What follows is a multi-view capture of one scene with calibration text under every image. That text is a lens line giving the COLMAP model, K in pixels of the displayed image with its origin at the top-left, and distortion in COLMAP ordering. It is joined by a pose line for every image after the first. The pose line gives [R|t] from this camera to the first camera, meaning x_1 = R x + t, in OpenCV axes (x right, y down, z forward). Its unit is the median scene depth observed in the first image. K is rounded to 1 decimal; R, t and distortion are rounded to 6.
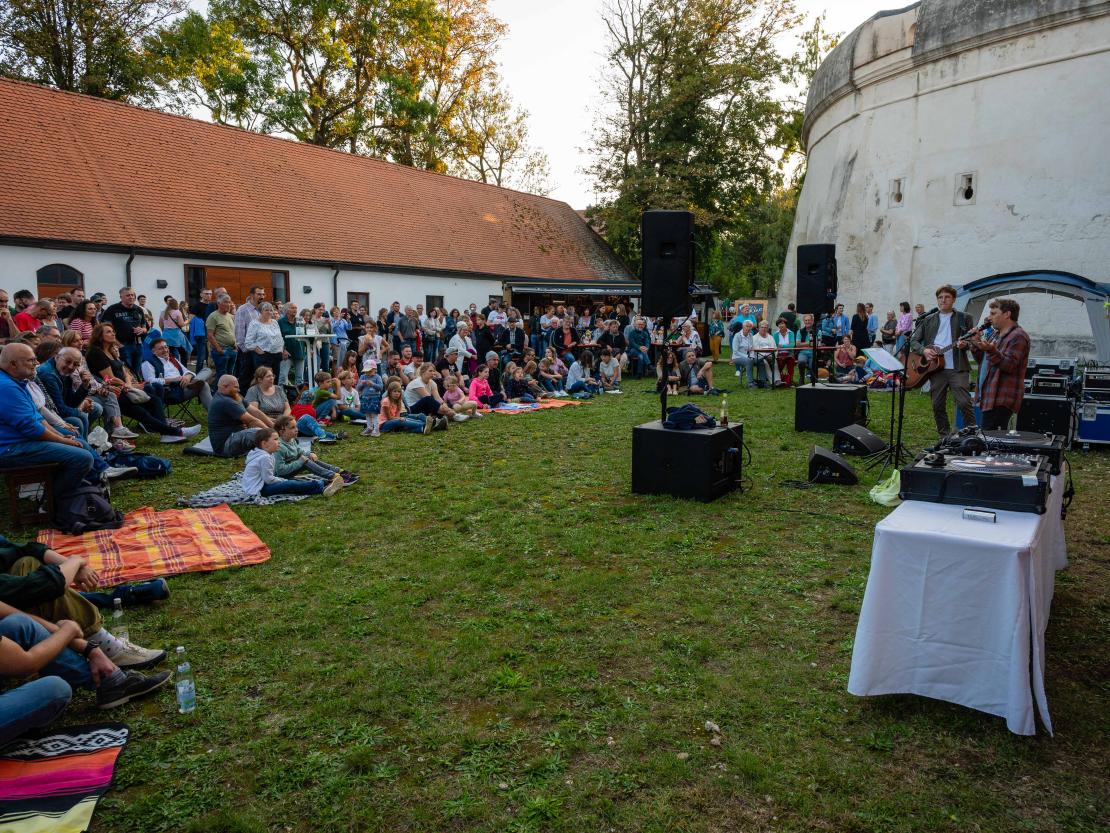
lens RADIAL K [[850.3, 0, 550.8], [0, 850.3, 414.2], [0, 0, 1]] dist [0.001455, -0.007504]
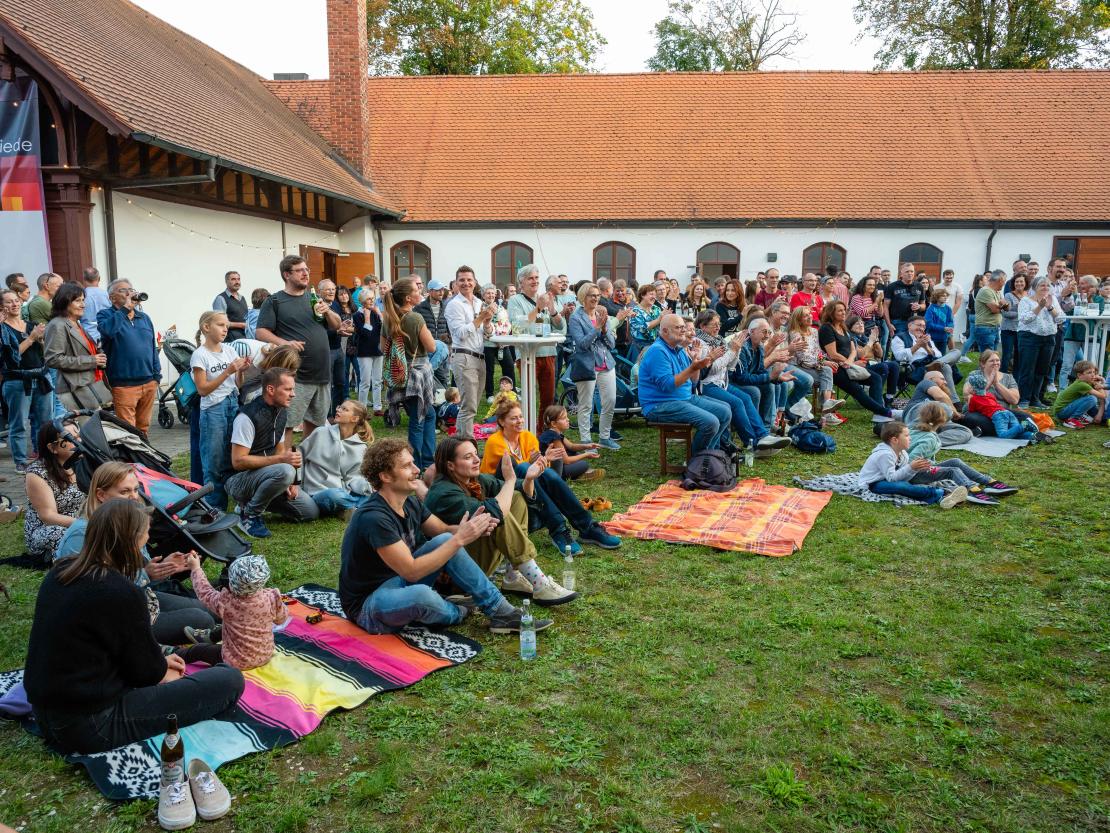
lens RADIAL K [[850.3, 0, 543.0], [0, 850.3, 390.4], [0, 0, 1]] dist [0.001455, -0.007504]
pose [[0.499287, 0.094514, -0.861266, 0.306971], [-0.098091, 0.993808, 0.052194, -0.026748], [0.860866, 0.058423, 0.505466, 0.308641]]
